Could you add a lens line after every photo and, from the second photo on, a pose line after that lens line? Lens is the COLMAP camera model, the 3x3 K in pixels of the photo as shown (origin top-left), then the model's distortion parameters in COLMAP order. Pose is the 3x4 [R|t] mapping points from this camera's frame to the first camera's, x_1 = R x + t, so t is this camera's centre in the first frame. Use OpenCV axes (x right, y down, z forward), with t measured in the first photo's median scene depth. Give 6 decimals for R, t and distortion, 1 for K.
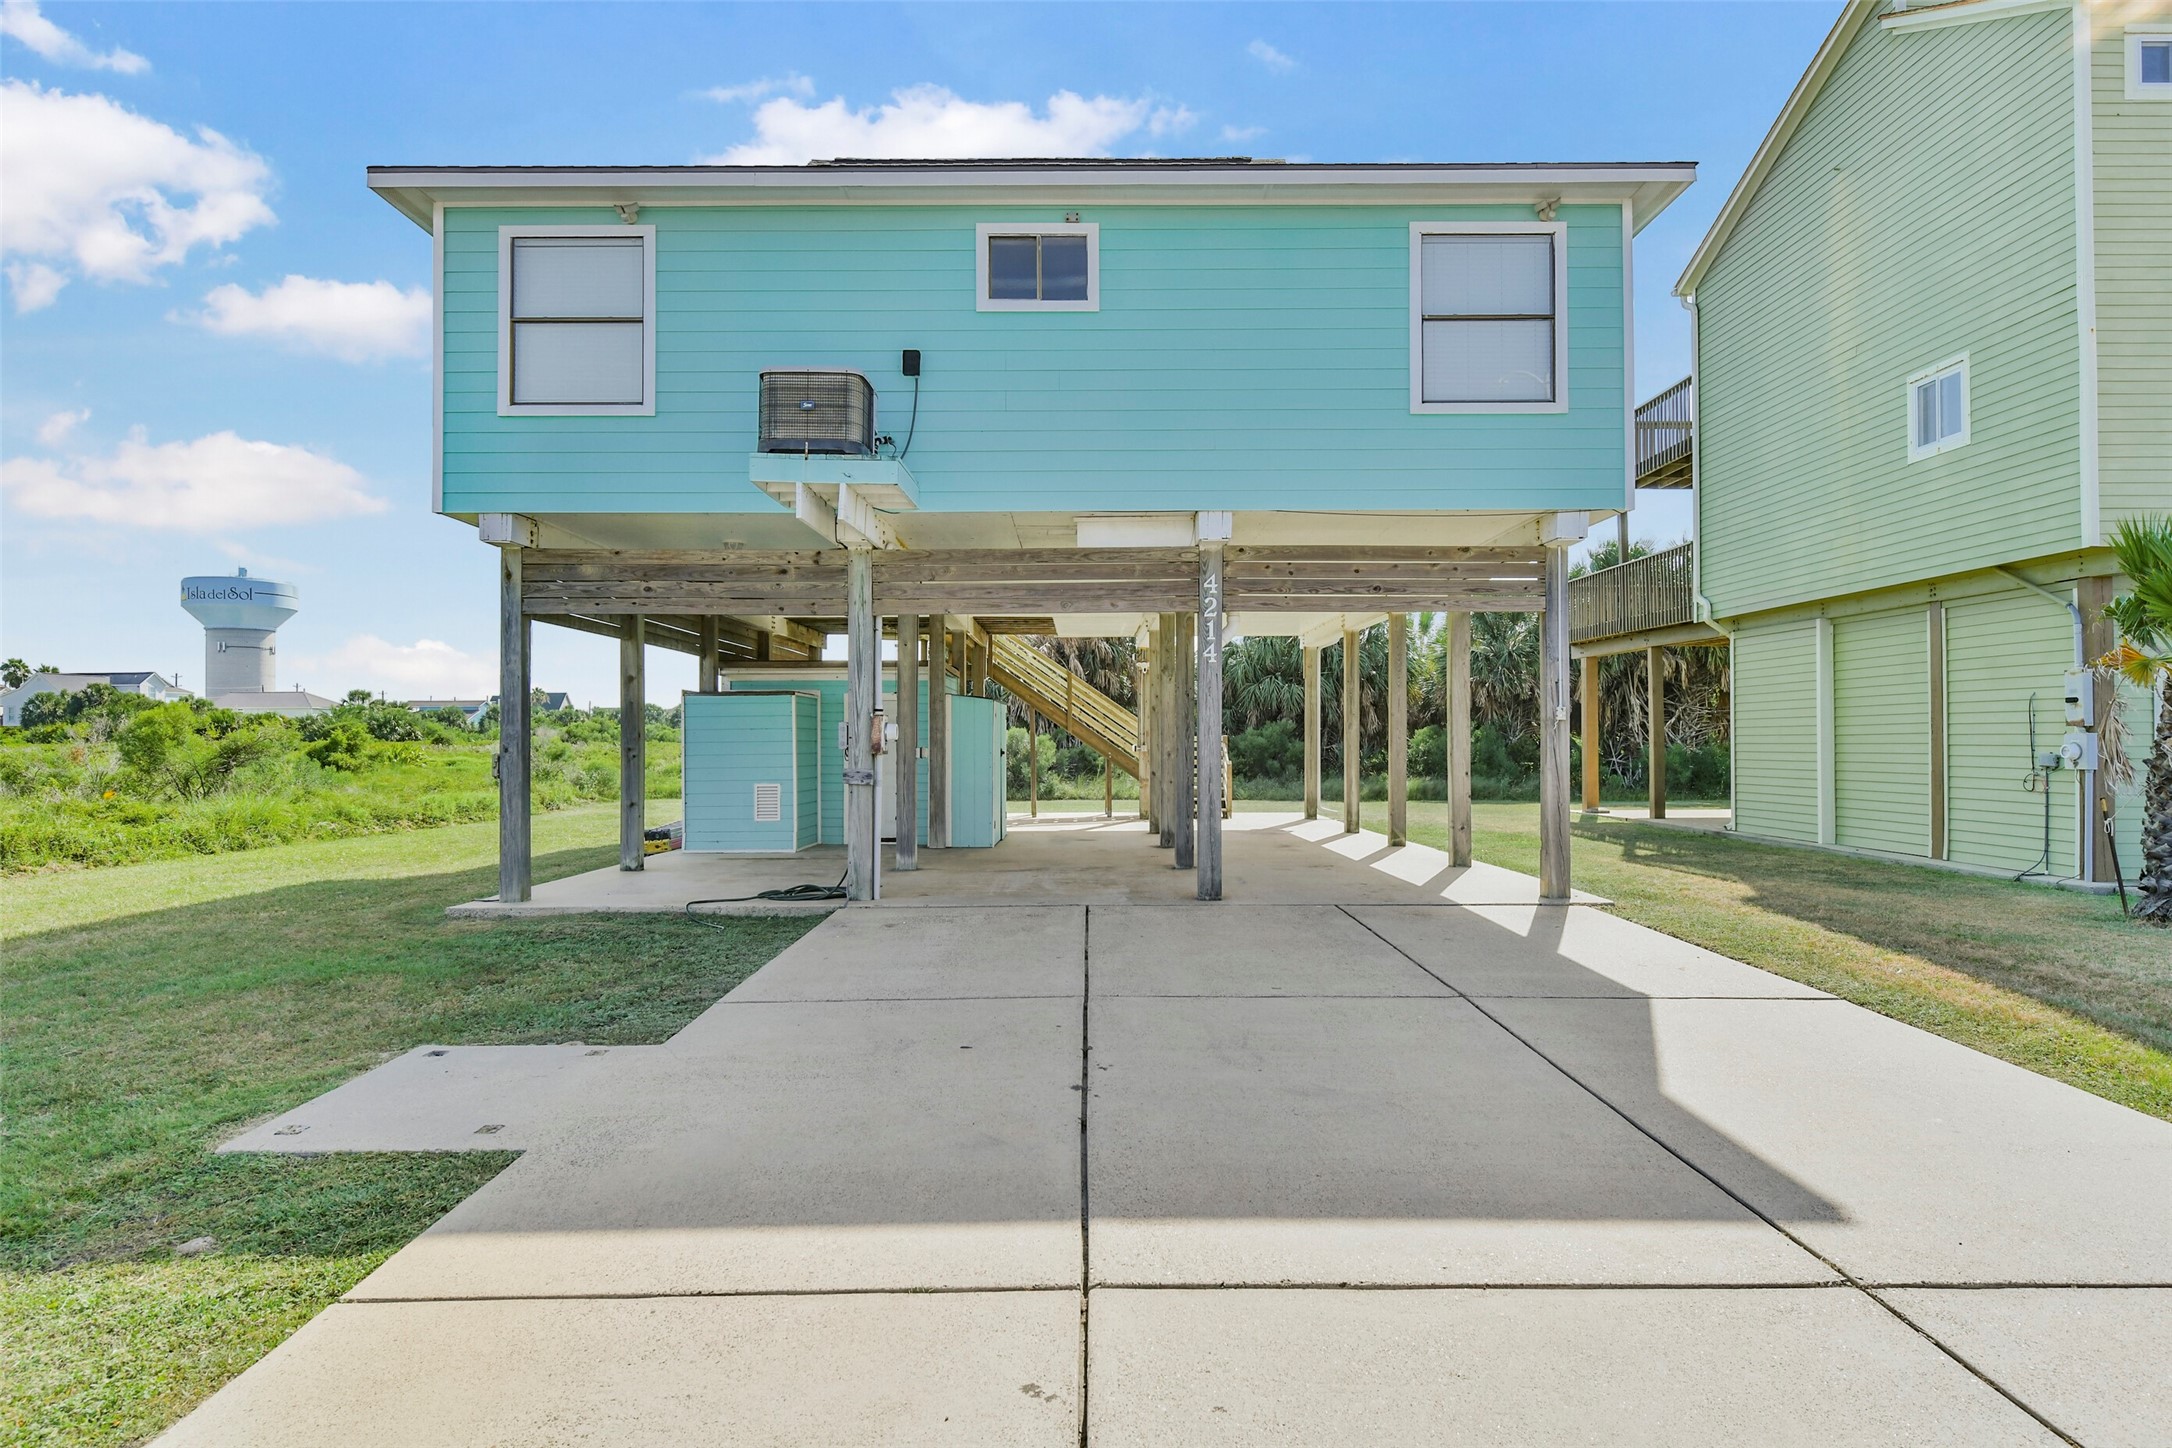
lens RADIAL K [[1227.1, 0, 1088.3], [0, 1227.1, 720.4], [0, 0, 1]] dist [-0.010838, 0.000425]
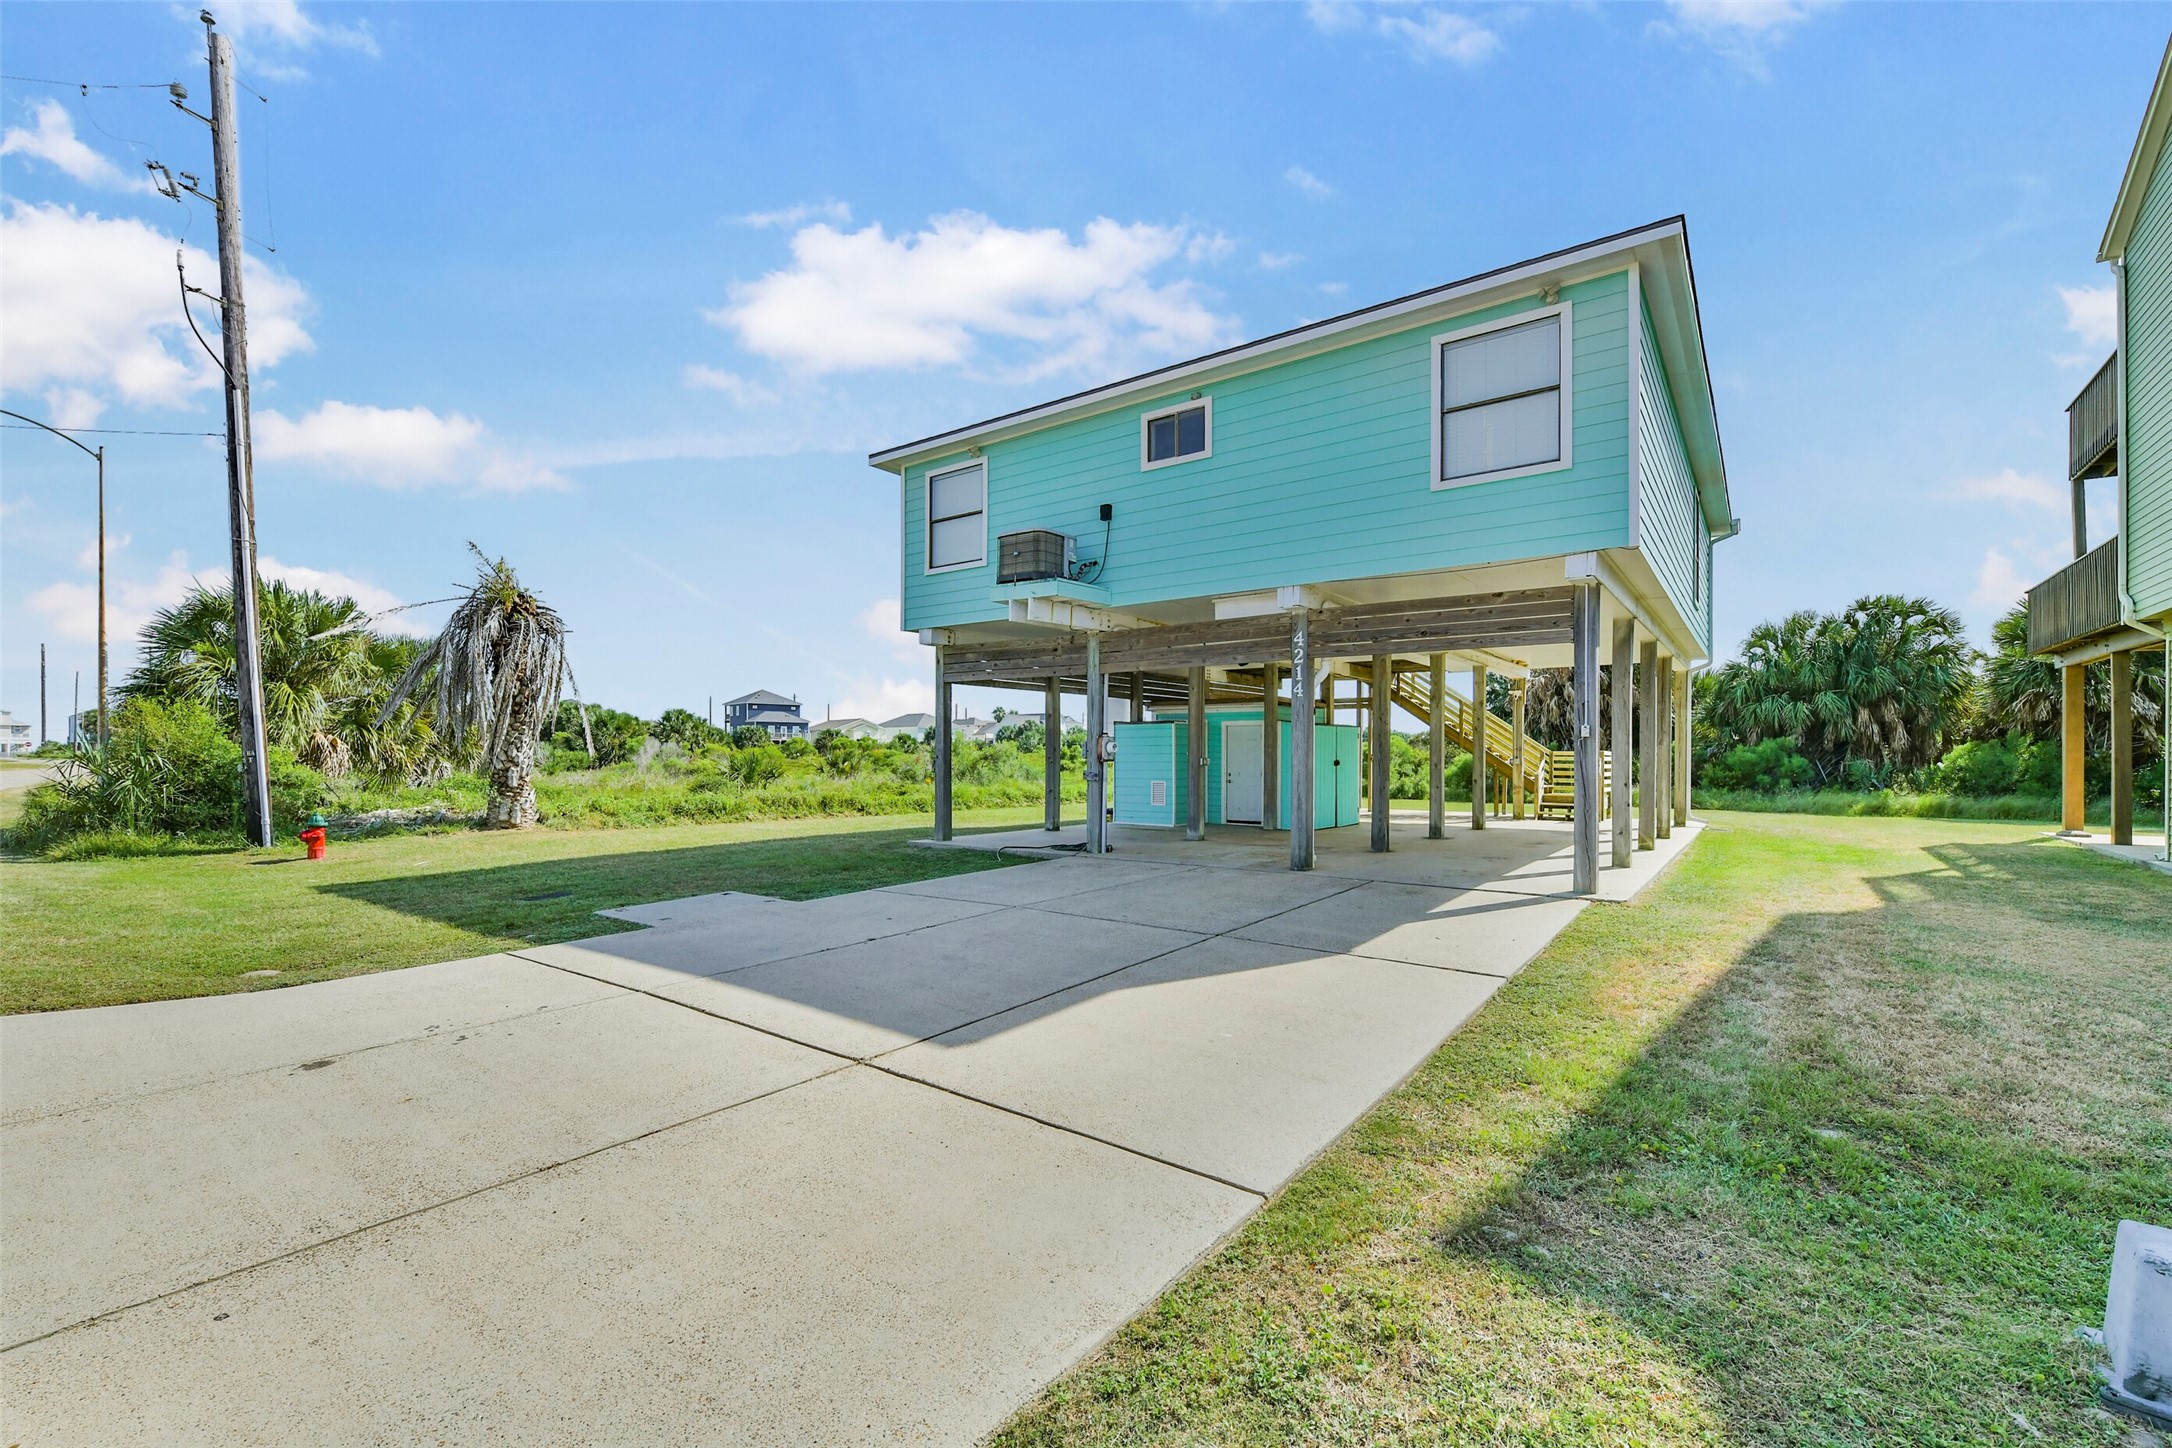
lens RADIAL K [[910.9, 0, 1084.7], [0, 910.9, 743.6], [0, 0, 1]] dist [-0.010180, -0.000882]
pose [[0.798774, -0.001909, -0.601629, 0.517679], [0.004700, 0.999984, 0.003066, 0.001130], [0.601613, -0.005277, 0.798770, 0.047650]]
